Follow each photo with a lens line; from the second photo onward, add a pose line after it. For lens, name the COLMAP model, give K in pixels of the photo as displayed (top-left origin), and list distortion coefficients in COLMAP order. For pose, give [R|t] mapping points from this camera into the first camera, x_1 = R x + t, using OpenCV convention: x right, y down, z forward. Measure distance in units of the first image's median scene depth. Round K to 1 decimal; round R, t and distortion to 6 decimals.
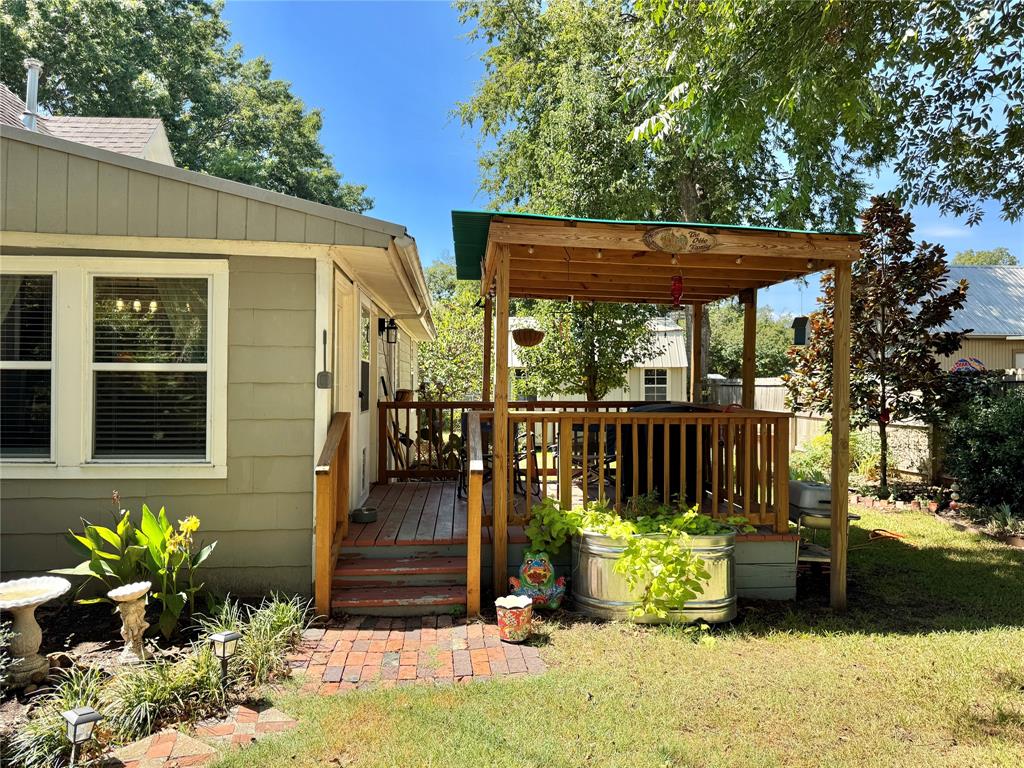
lens RADIAL K [[733.5, 0, 507.3], [0, 733.5, 380.4], [0, 0, 1]] dist [0.008100, -0.006669]
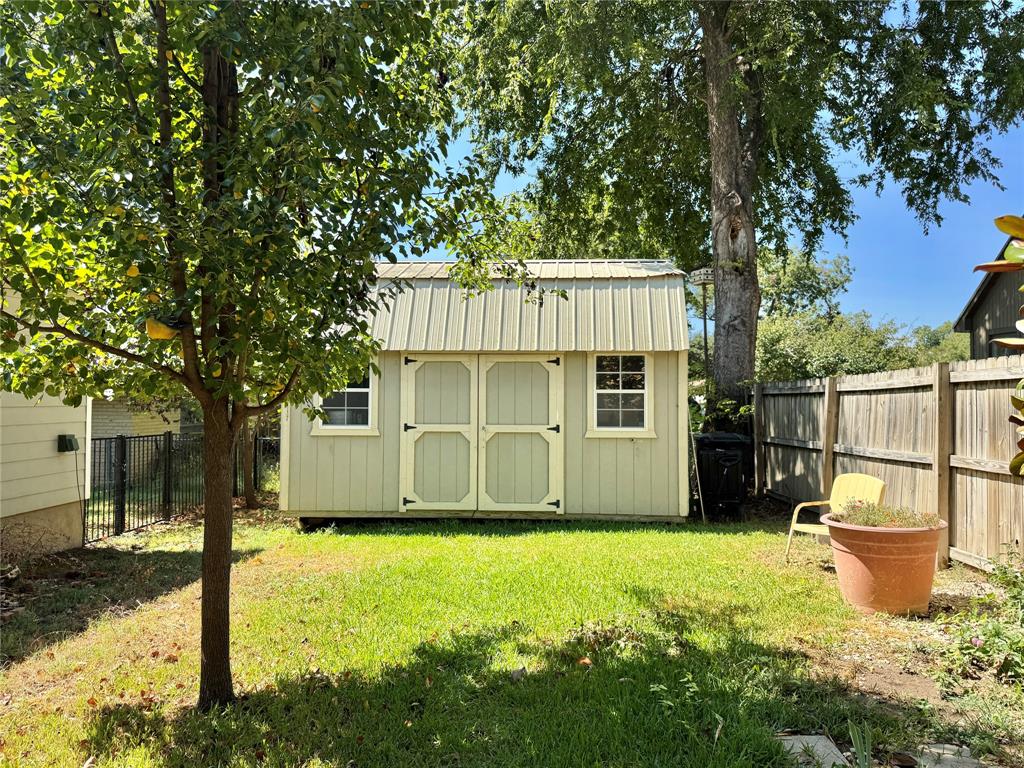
lens RADIAL K [[733.5, 0, 507.3], [0, 733.5, 380.4], [0, 0, 1]] dist [0.008100, -0.006669]
pose [[0.993829, 0.000217, -0.110926, 0.039781], [-0.003666, 0.999516, -0.030883, 0.003243], [0.110866, 0.031099, 0.993349, 0.114927]]
